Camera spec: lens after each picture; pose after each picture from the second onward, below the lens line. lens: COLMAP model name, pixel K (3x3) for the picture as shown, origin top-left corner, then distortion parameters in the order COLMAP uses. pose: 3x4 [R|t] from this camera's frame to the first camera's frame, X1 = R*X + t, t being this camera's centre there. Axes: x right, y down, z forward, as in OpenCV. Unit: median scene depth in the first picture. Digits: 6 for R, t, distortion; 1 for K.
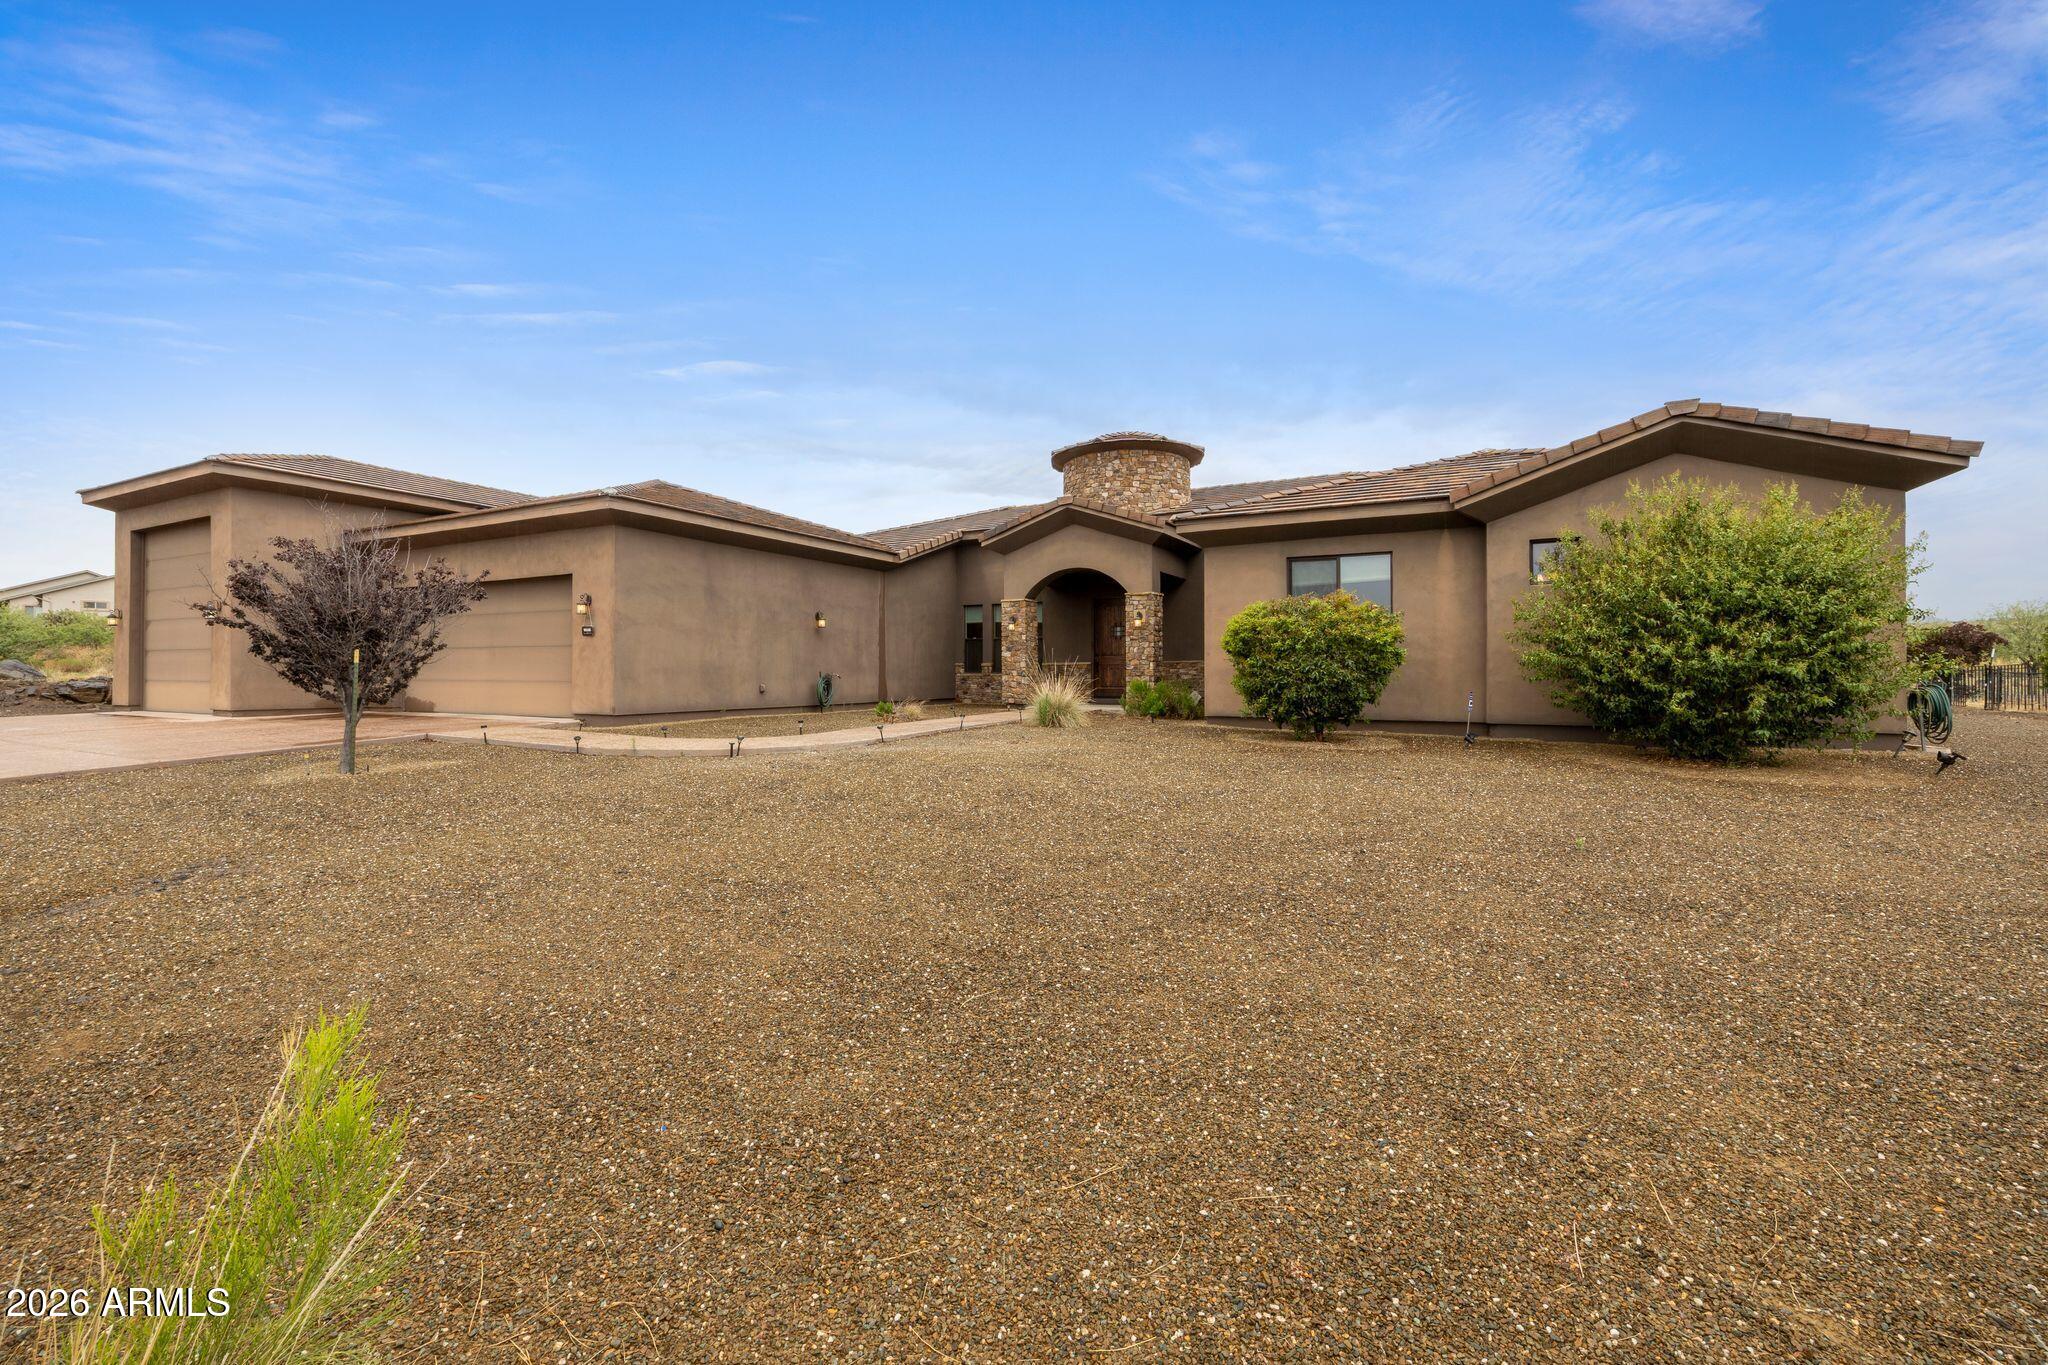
lens RADIAL K [[866.3, 0, 1028.4], [0, 866.3, 672.0], [0, 0, 1]] dist [0.004746, 0.000931]
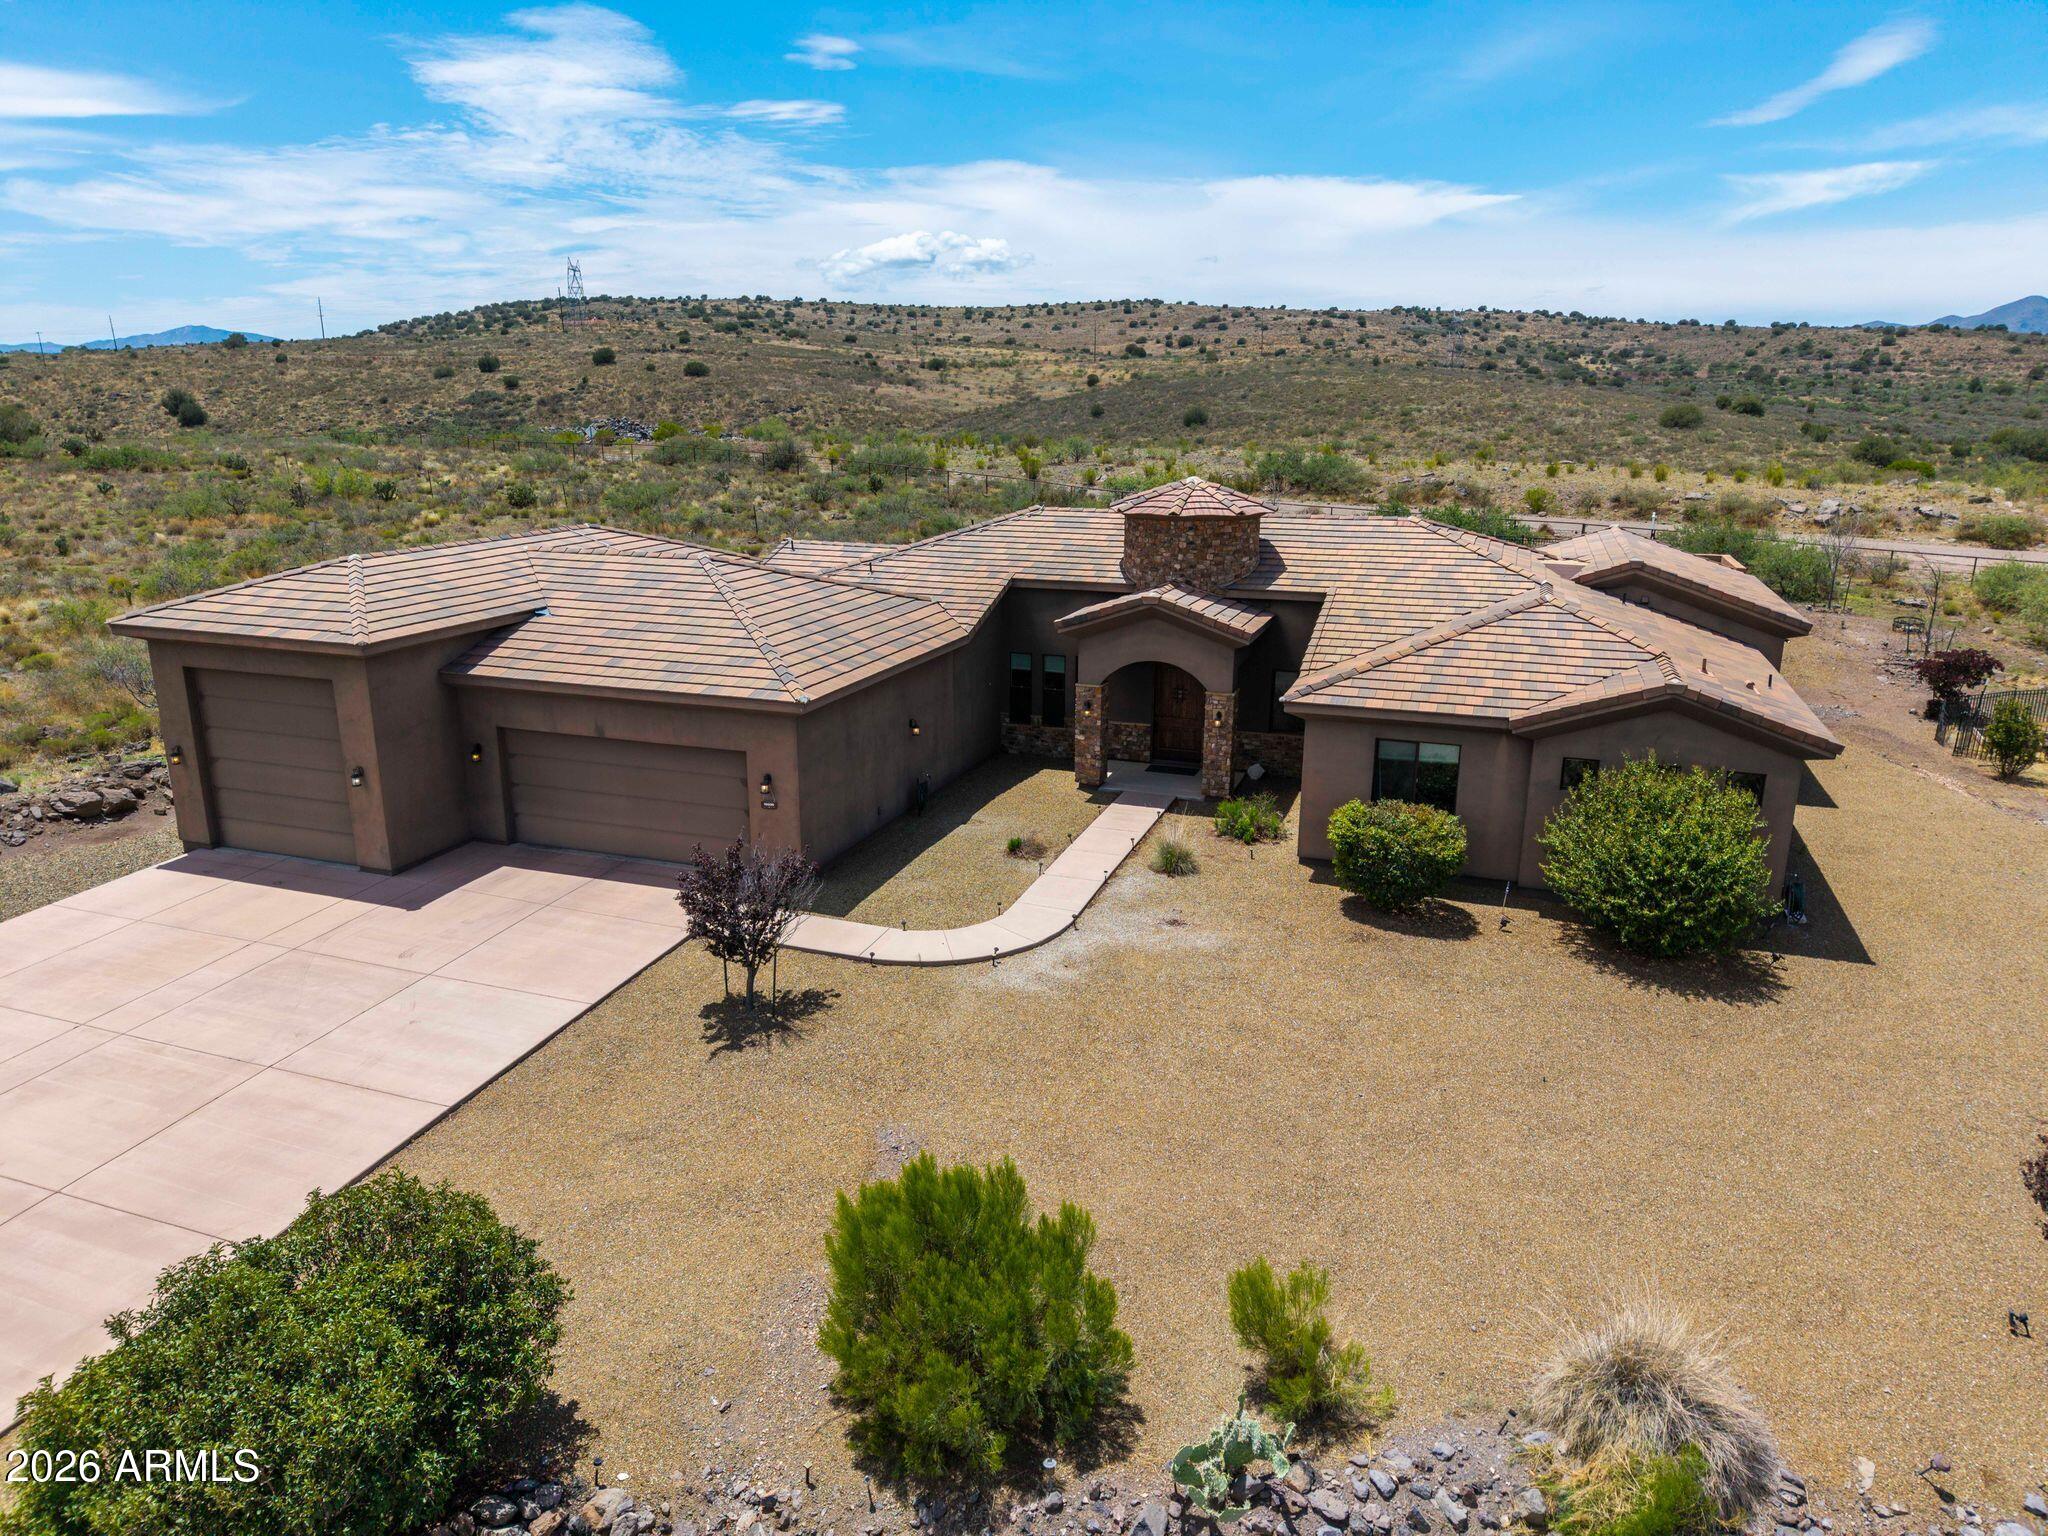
lens RADIAL K [[1357.1, 0, 1029.7], [0, 1357.1, 787.0], [0, 0, 1]] dist [-0.034293, -0.001675]
pose [[0.990830, -0.031842, 0.131312, -0.297155], [-0.006645, 0.959176, 0.282732, -0.416722], [-0.134955, -0.281012, 0.950168, -0.513621]]
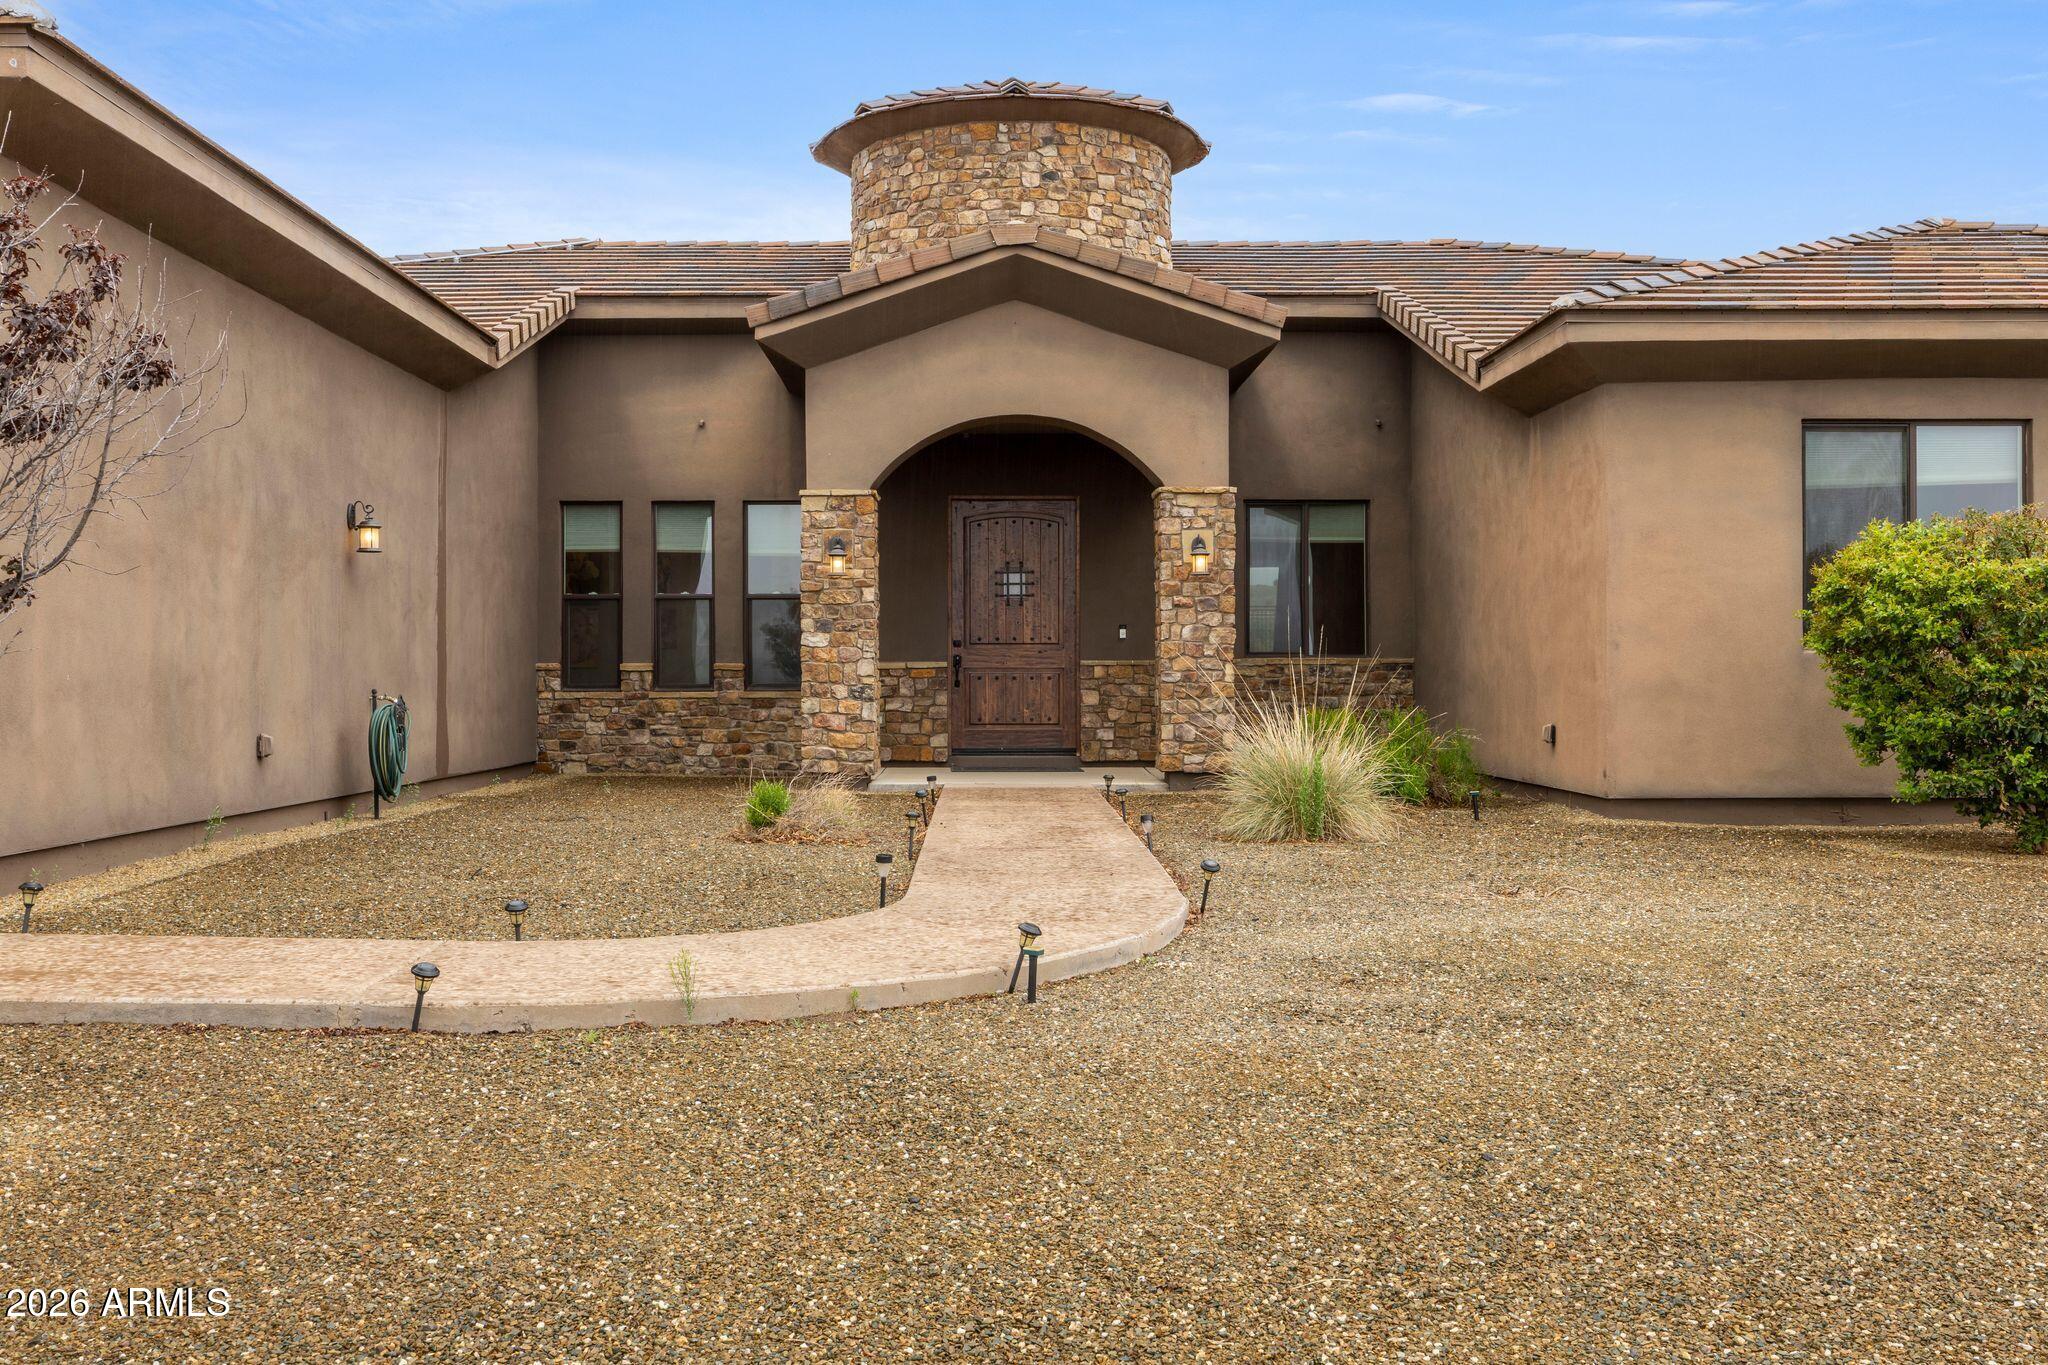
lens RADIAL K [[1970.6, 0, 1020.9], [0, 1970.6, 673.9], [0, 0, 1]] dist [0.005164, 0.000000]
pose [[0.882284, 0.000319, 0.470717, -0.345790], [0.001235, 0.999995, -0.002992, -0.003570], [-0.470716, 0.003221, 0.882279, 0.230773]]
